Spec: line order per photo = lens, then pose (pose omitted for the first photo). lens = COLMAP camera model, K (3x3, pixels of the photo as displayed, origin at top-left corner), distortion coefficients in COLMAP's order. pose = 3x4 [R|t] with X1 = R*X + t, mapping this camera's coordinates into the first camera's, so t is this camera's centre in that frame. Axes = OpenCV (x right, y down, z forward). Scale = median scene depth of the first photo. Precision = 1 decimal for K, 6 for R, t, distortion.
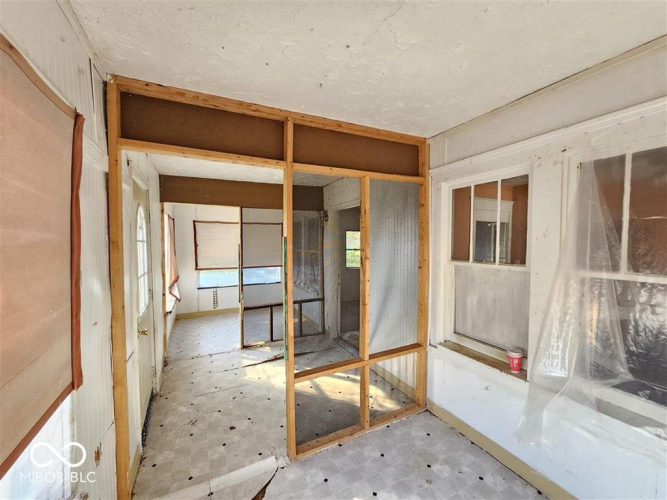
lens RADIAL K [[290.4, 0, 332.1], [0, 290.4, 254.0], [0, 0, 1]] dist [0.000217, 0.000860]
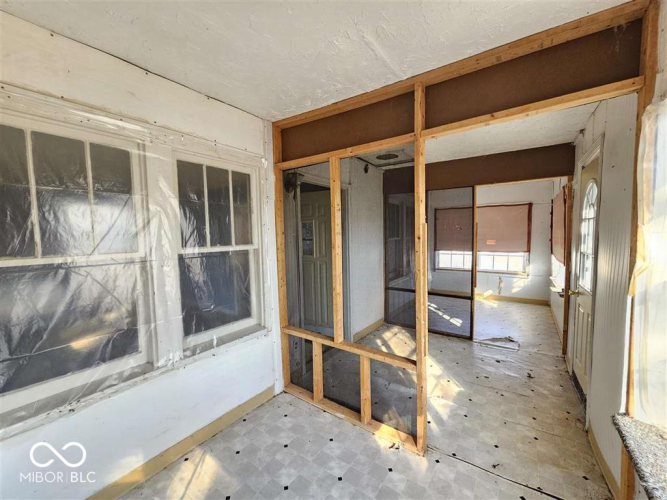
lens RADIAL K [[273.1, 0, 333.3], [0, 273.1, 254.3], [0, 0, 1]] dist [-0.000545, 0.000080]
pose [[-0.489665, -0.077020, 0.868502, -0.778194], [0.048051, 0.992193, 0.115080, -0.073774], [-0.870586, 0.098083, -0.482142, 1.685799]]
